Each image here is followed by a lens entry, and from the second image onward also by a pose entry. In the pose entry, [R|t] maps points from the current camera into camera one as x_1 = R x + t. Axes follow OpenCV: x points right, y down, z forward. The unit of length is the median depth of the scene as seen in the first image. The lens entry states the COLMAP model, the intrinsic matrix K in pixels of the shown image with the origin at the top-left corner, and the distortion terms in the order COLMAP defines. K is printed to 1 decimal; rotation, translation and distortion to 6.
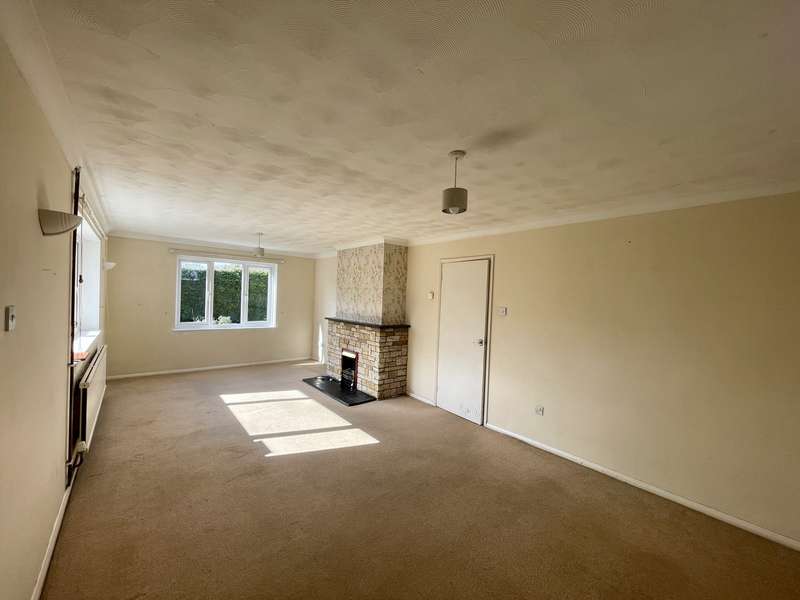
lens RADIAL K [[322.8, 0, 396.1], [0, 322.8, 296.5], [0, 0, 1]] dist [0.011500, -0.000426]
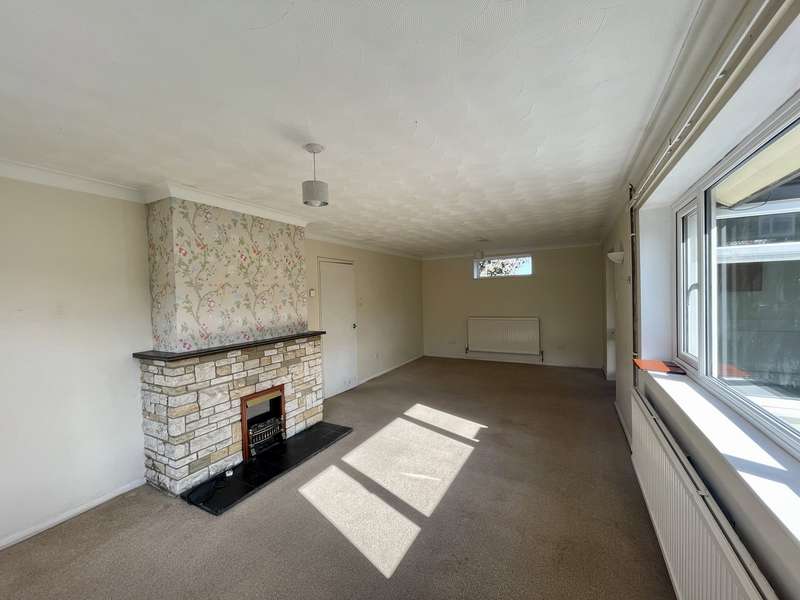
lens RADIAL K [[322.8, 0, 396.1], [0, 322.8, 303.6], [0, 0, 1]] dist [0.011500, -0.000426]
pose [[-0.374184, -0.045216, 0.926251, -0.813530], [0.029676, 0.997715, 0.060693, -0.021102], [-0.926879, 0.050198, -0.371987, 1.041819]]
